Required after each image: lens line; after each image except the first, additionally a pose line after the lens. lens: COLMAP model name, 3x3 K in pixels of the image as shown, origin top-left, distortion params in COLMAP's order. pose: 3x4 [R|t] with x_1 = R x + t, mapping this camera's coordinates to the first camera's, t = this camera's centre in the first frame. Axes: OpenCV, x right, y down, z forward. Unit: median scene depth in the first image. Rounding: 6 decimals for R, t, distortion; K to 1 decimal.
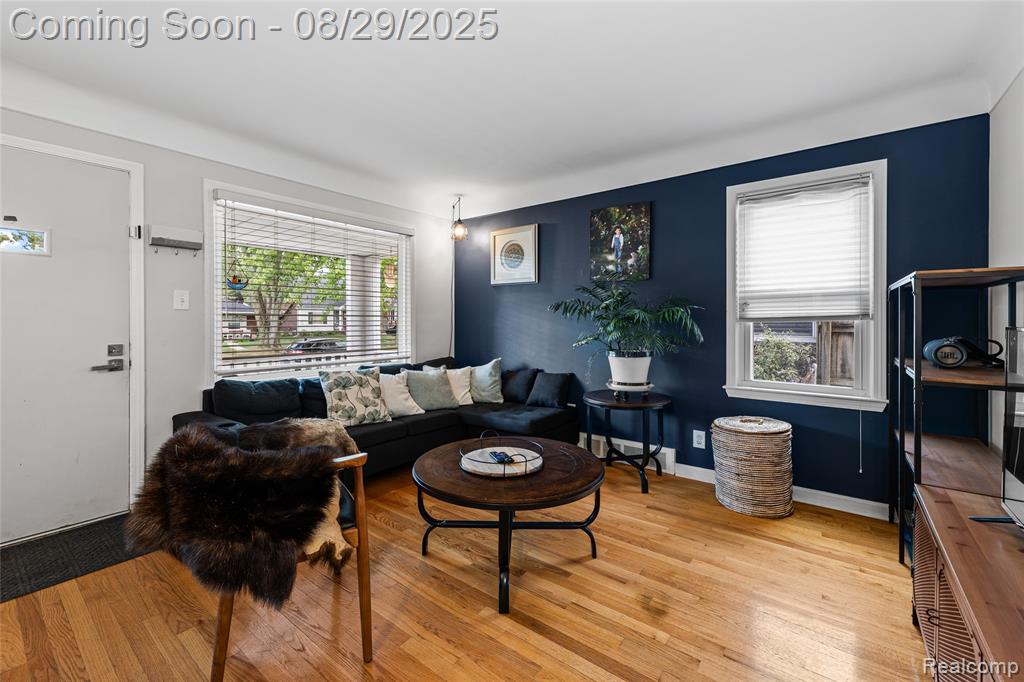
lens RADIAL K [[419.2, 0, 509.9], [0, 419.2, 321.9], [0, 0, 1]] dist [-0.001036, -0.000228]
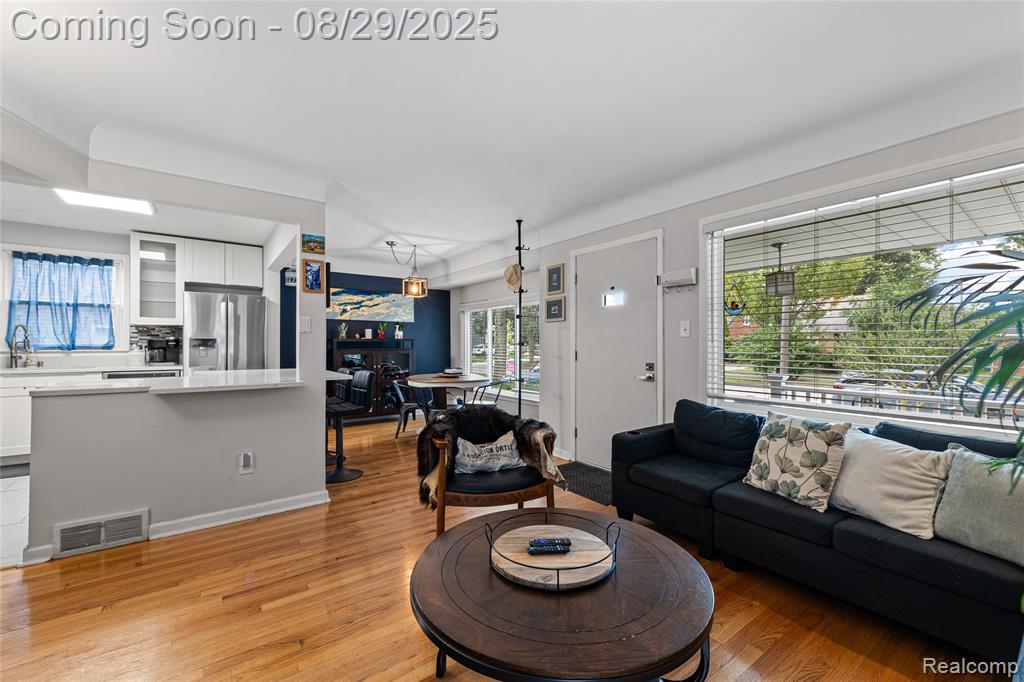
lens RADIAL K [[402.7, 0, 509.4], [0, 402.7, 346.2], [0, 0, 1]] dist [-0.000592, -0.000310]
pose [[-0.245917, 0.008693, -0.969252, 0.362663], [-0.003264, 0.999947, 0.009797, -0.009845], [0.969285, 0.005572, -0.245875, 0.631750]]
